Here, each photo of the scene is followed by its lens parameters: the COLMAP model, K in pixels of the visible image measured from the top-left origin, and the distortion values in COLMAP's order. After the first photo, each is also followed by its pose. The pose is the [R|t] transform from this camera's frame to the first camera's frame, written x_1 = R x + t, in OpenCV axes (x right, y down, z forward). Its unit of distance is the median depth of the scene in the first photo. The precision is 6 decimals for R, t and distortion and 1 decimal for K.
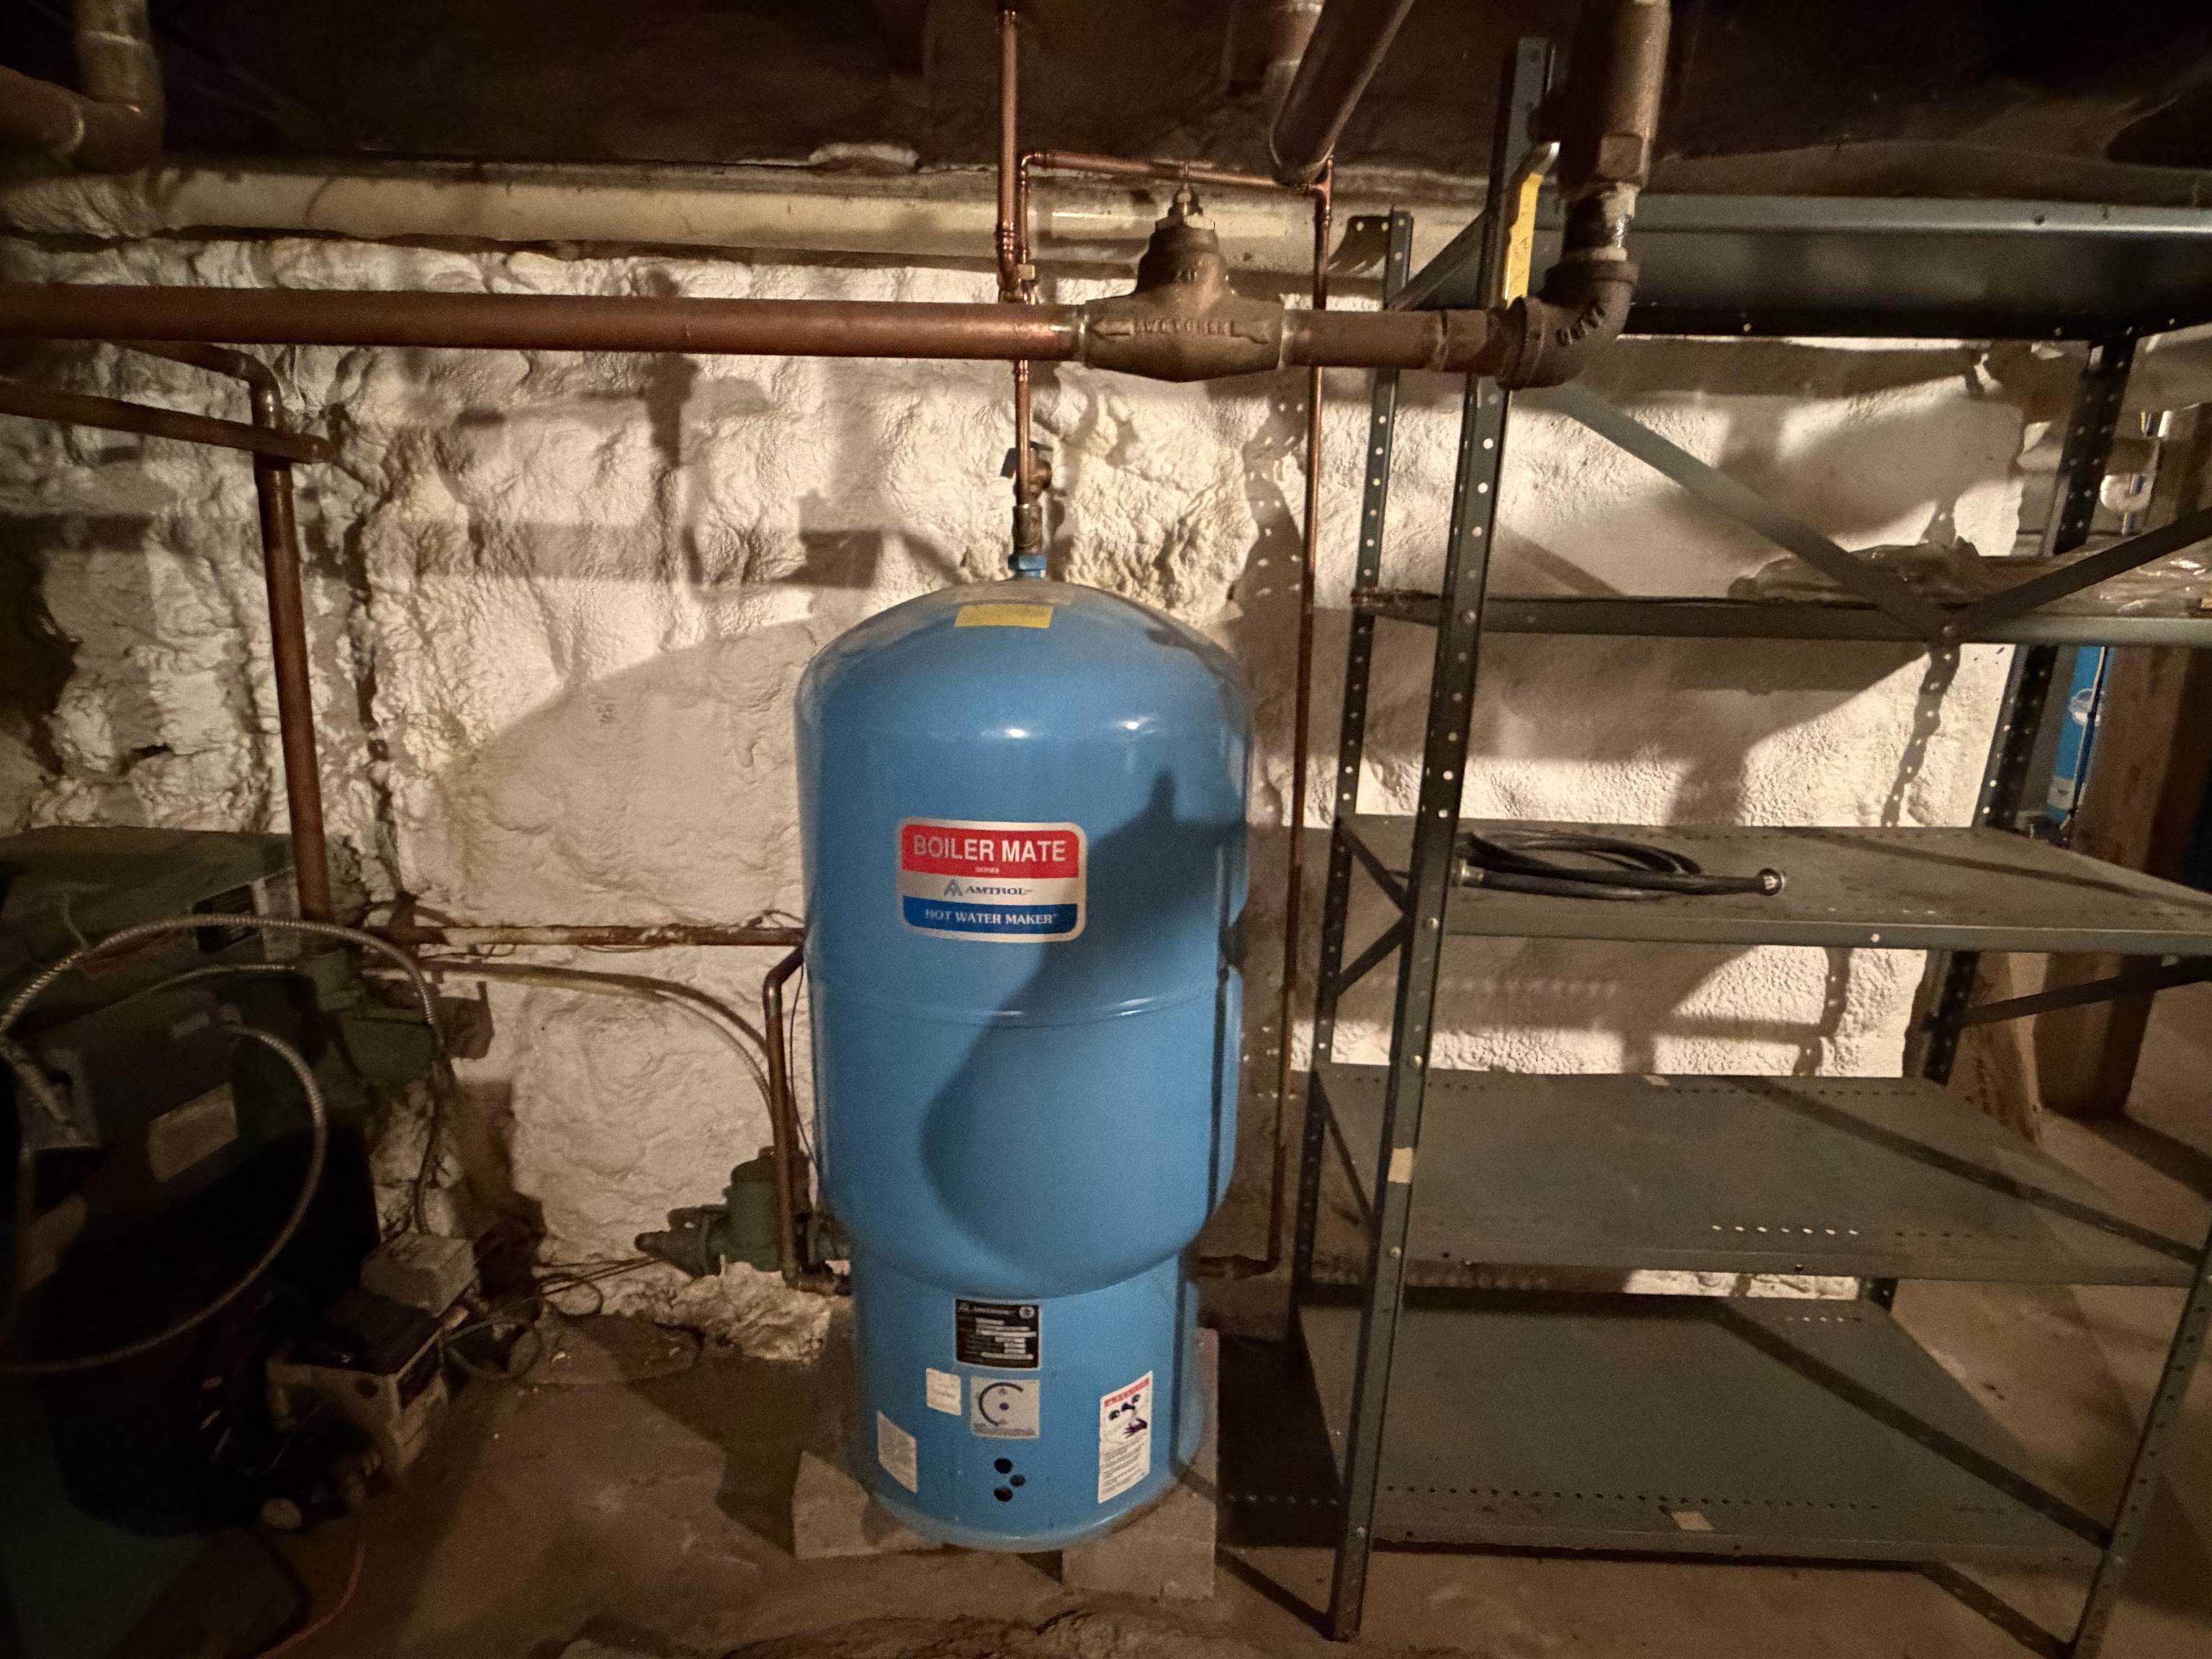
lens RADIAL K [[1097.9, 0, 1093.3], [0, 1097.9, 829.9], [0, 0, 1]] dist [-0.004873, 0.000602]
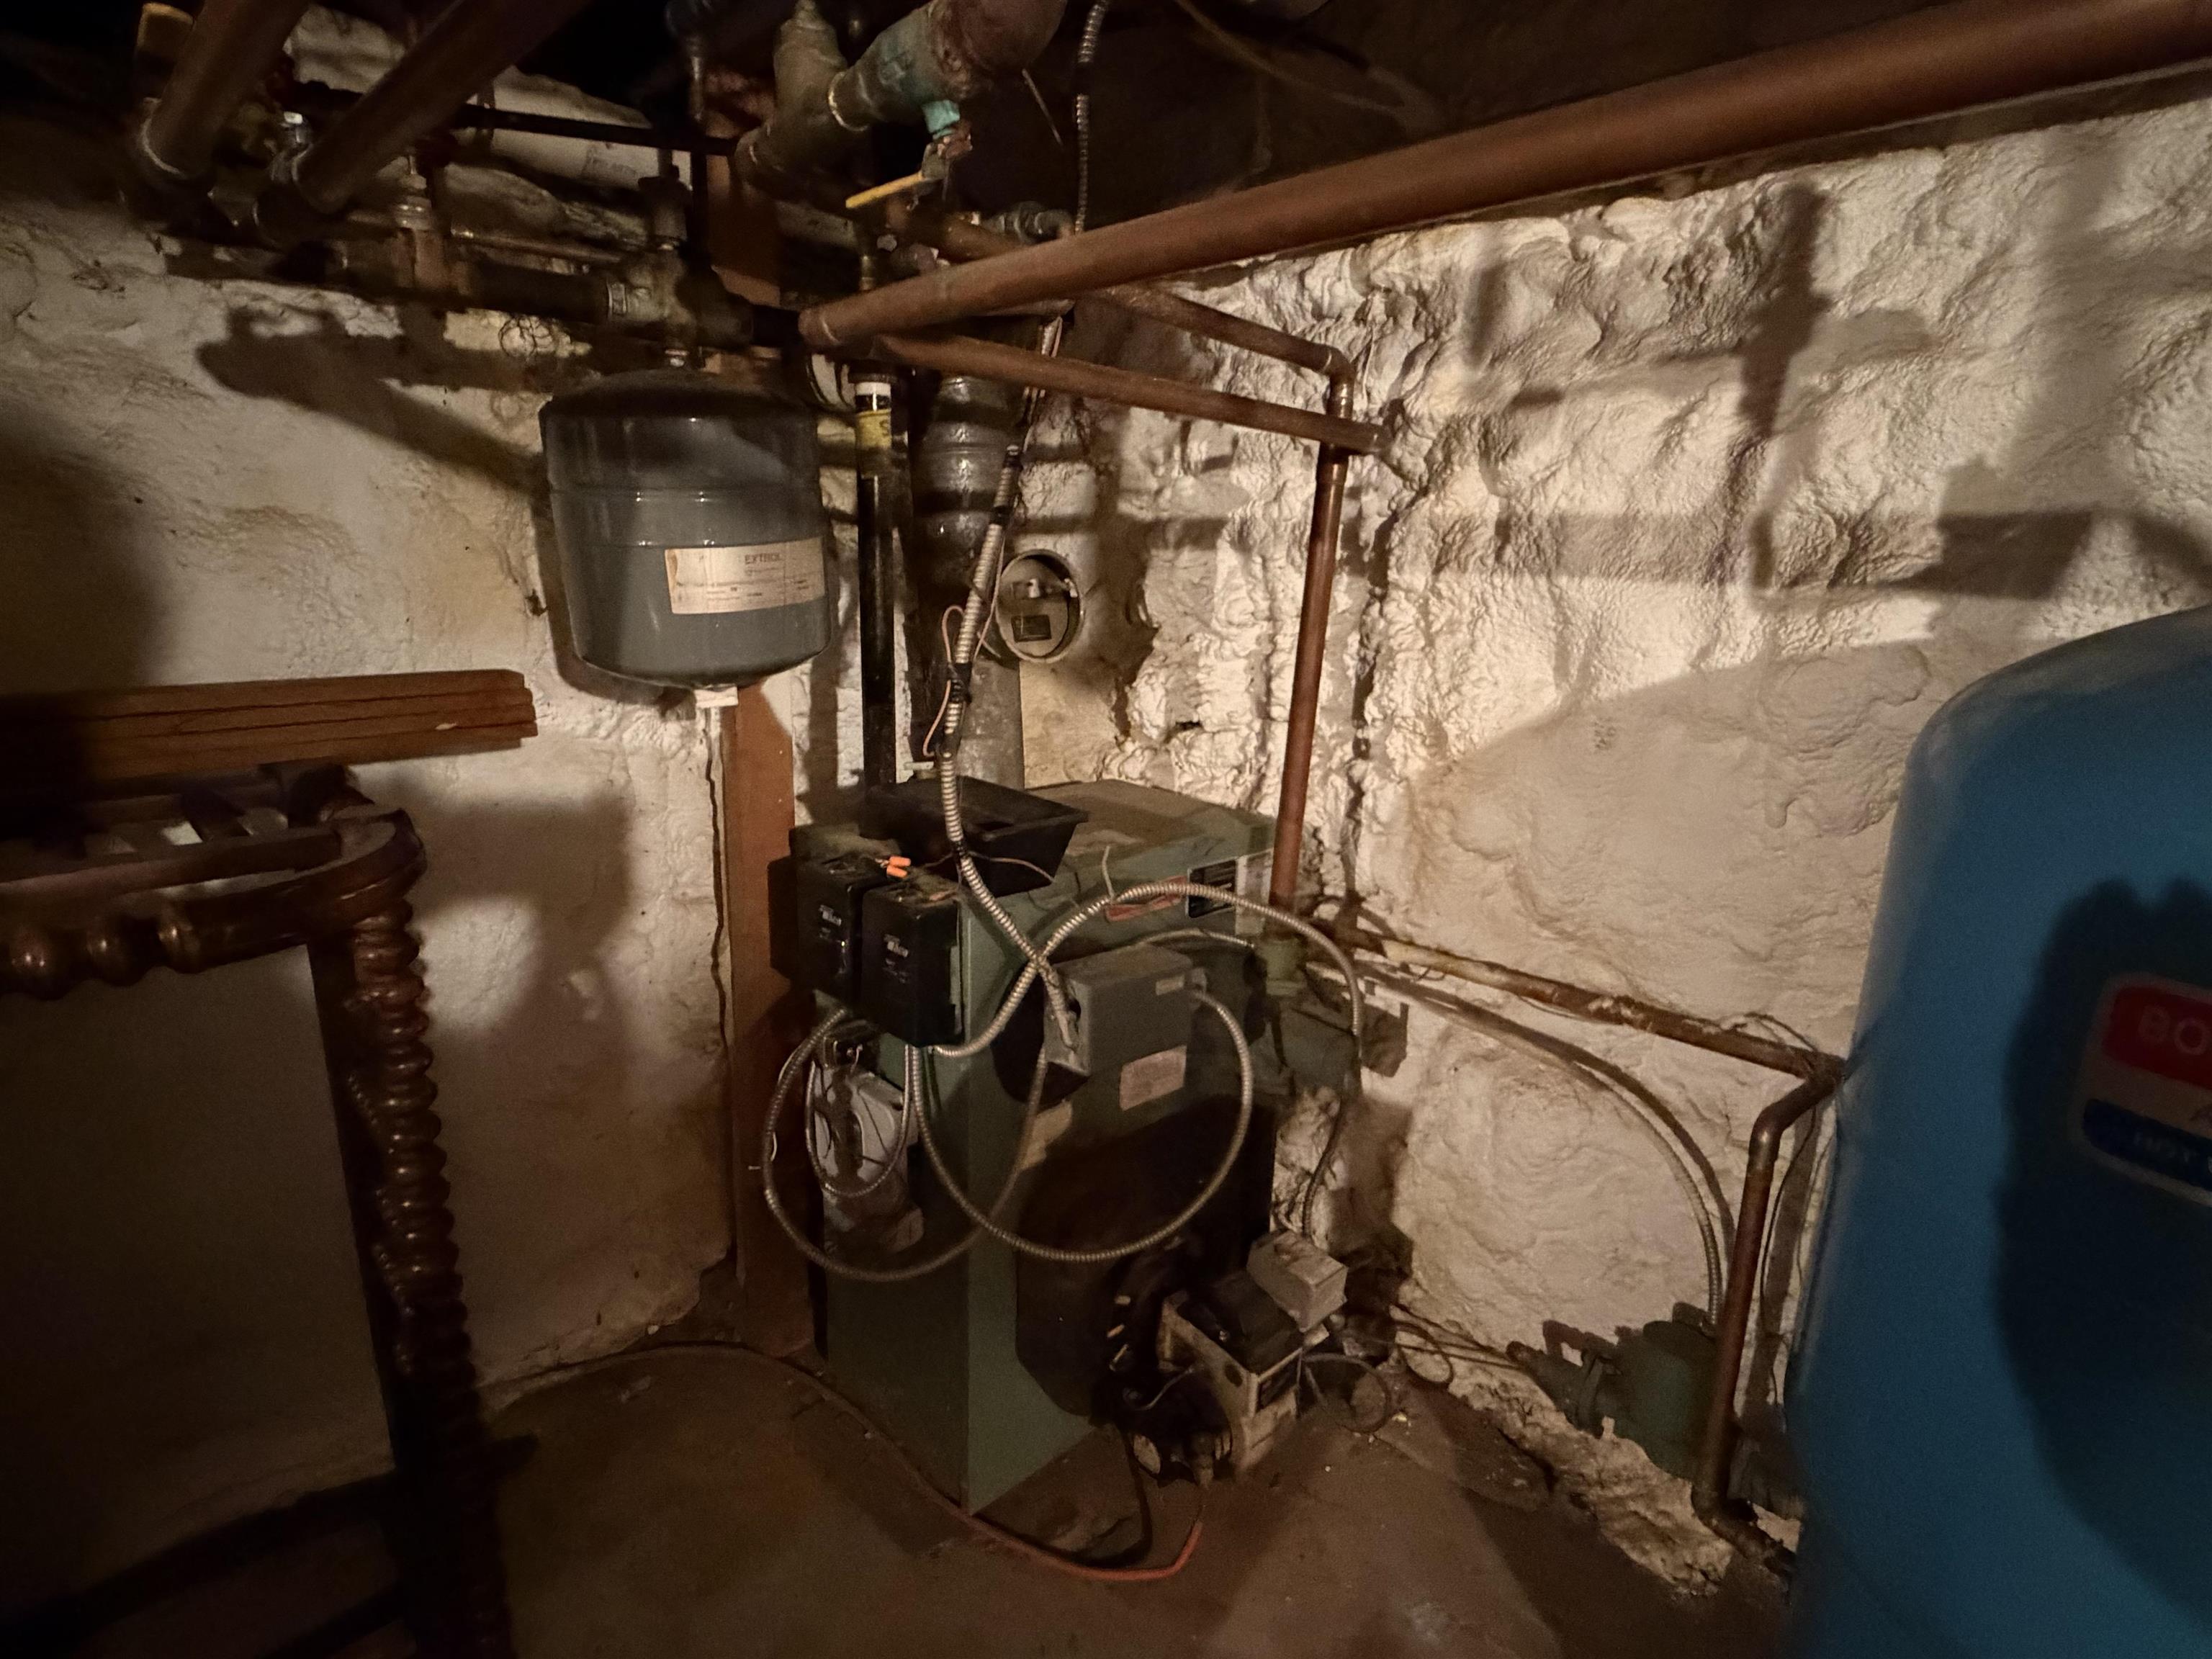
lens RADIAL K [[1097.9, 0, 1109.8], [0, 1097.9, 823.2], [0, 0, 1]] dist [-0.004873, 0.000602]
pose [[0.705413, 0.165086, -0.689303, -0.124358], [-0.182640, 0.981994, 0.048276, -0.013588], [0.684861, 0.091840, 0.722863, 0.138644]]
